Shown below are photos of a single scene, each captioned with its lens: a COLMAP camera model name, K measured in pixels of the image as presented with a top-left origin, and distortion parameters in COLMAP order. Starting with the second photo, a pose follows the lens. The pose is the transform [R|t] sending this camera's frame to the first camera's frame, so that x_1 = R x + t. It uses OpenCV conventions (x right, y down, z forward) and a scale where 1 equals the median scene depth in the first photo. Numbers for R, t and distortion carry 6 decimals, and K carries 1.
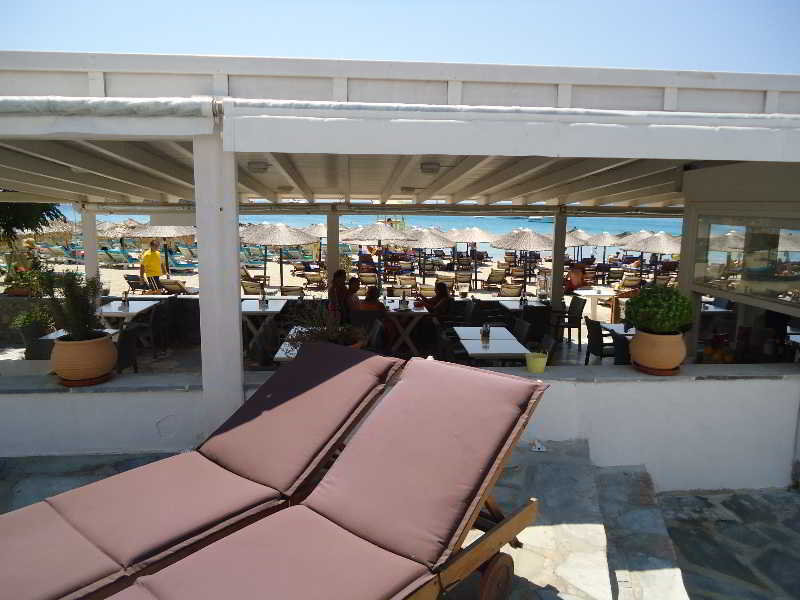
lens RADIAL K [[594.6, 0, 400.0], [0, 594.6, 300.0], [0, 0, 1]] dist [0.003267, 0.000463]
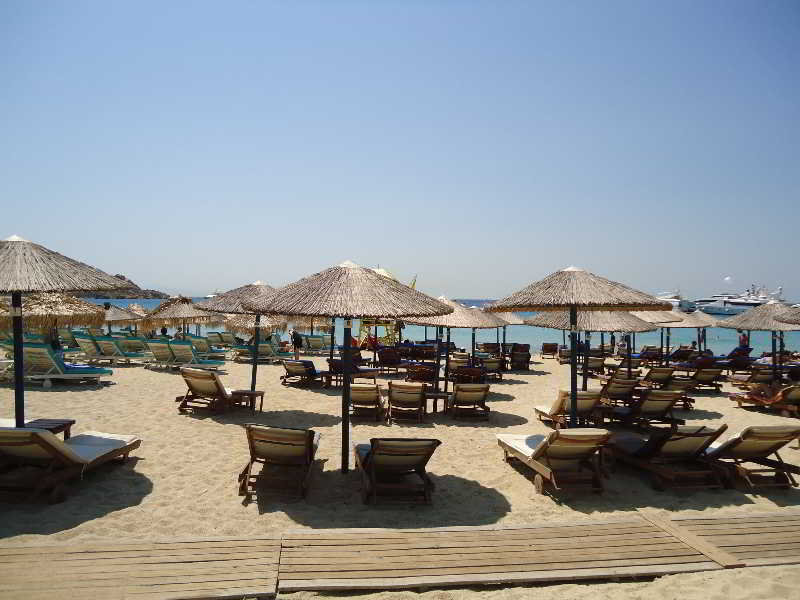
lens RADIAL K [[581.4, 0, 401.9], [0, 581.4, 295.6], [0, 0, 1]] dist [-0.002895, -0.001911]
pose [[0.989454, 0.004059, 0.144789, -0.306731], [0.020564, 0.985545, -0.168164, -0.060149], [-0.143379, 0.169368, 0.975068, 0.873752]]
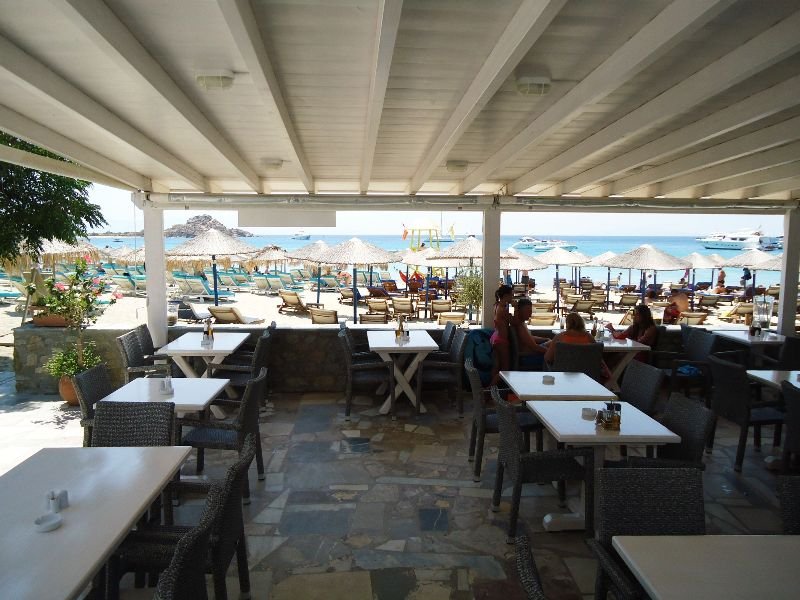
lens RADIAL K [[581.4, 0, 401.9], [0, 581.4, 295.6], [0, 0, 1]] dist [-0.002895, -0.001911]
pose [[0.999890, -0.004139, 0.014236, -0.204895], [0.005006, 0.998099, -0.061434, 0.001047], [-0.013955, 0.061498, 0.998010, 0.269147]]
